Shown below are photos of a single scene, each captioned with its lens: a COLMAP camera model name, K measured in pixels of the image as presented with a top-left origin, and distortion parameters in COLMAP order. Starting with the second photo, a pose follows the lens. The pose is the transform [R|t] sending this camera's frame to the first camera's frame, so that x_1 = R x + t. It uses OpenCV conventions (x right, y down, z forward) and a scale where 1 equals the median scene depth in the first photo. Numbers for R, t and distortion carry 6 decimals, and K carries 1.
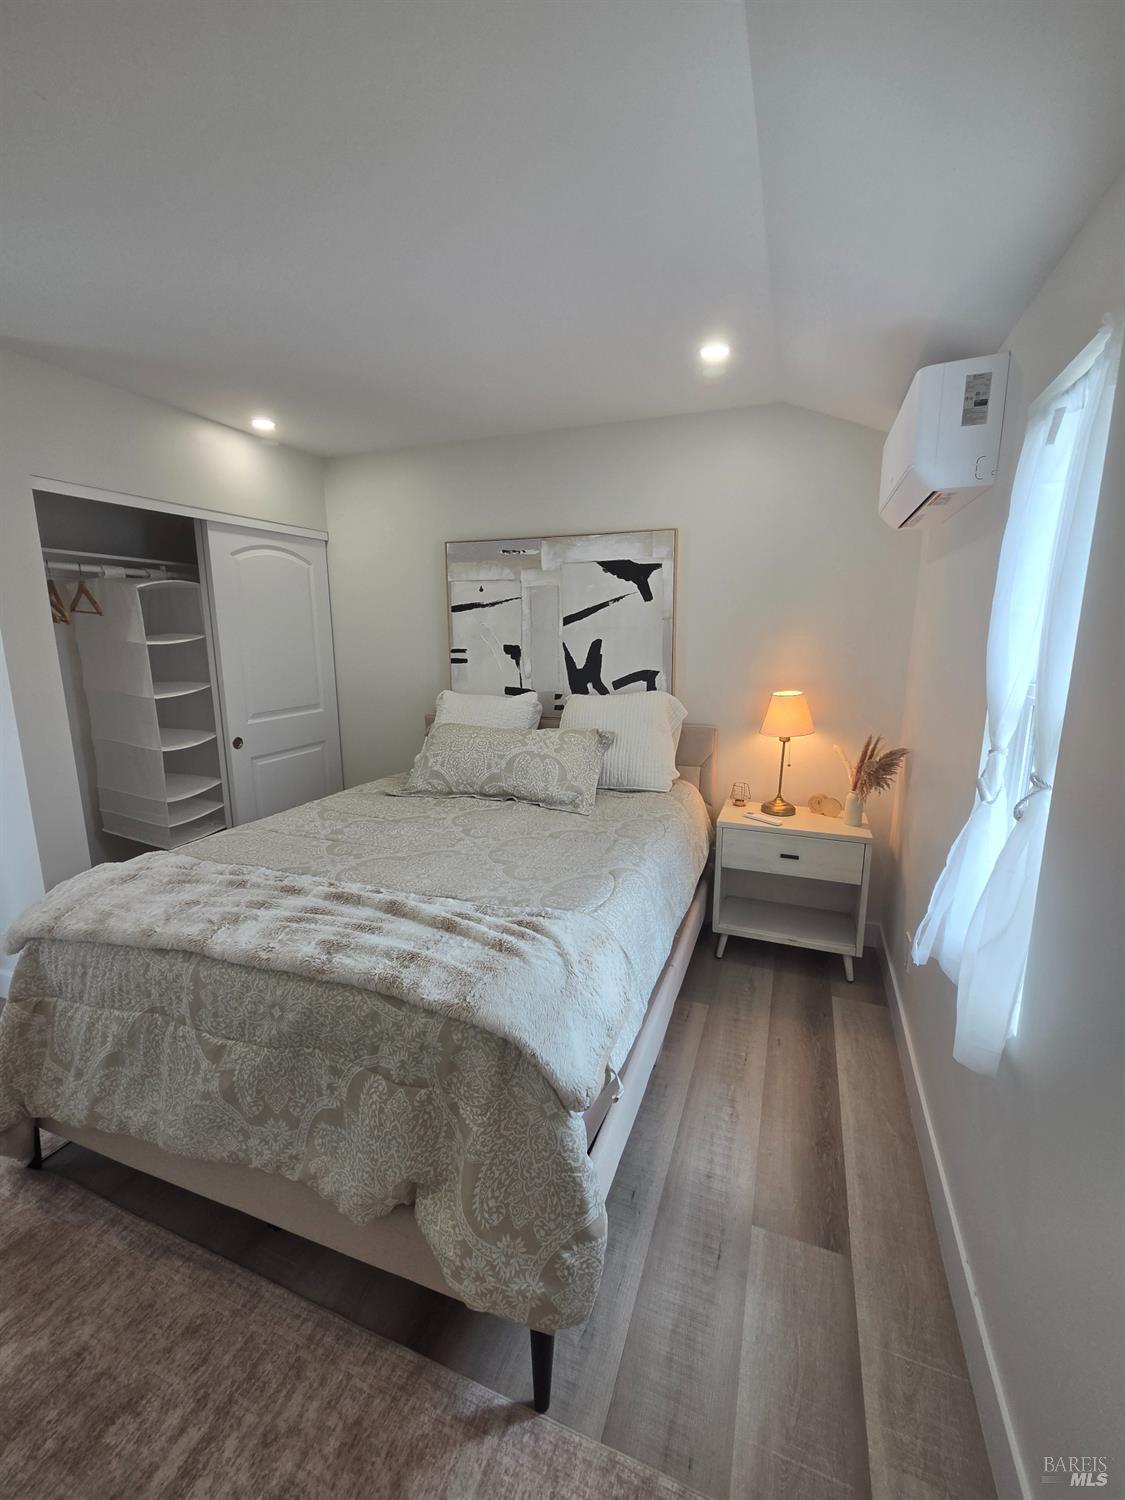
lens RADIAL K [[615.8, 0, 566.7], [0, 615.8, 747.1], [0, 0, 1]] dist [-0.000101, 0.001118]
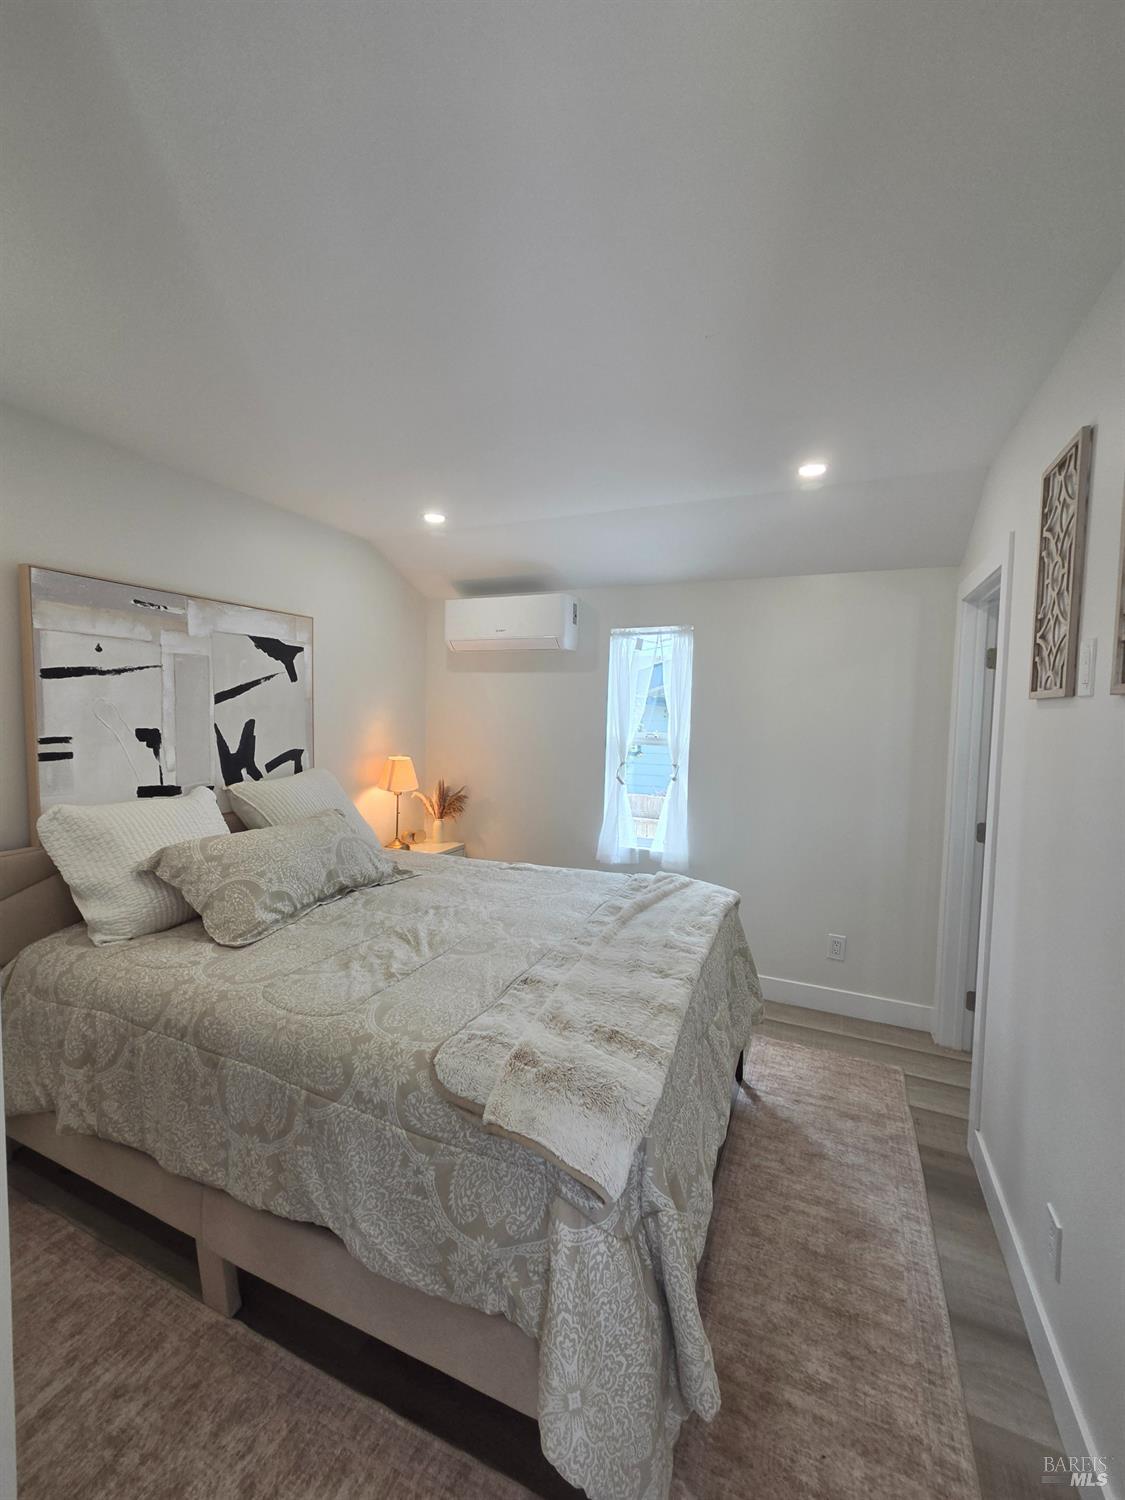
lens RADIAL K [[615.8, 0, 564.8], [0, 615.8, 748.5], [0, 0, 1]] dist [-0.000101, 0.001118]
pose [[0.053189, -0.058672, 0.996859, -0.821031], [0.171423, 0.983990, 0.048768, -0.097413], [-0.983761, 0.168290, 0.062395, 0.493010]]
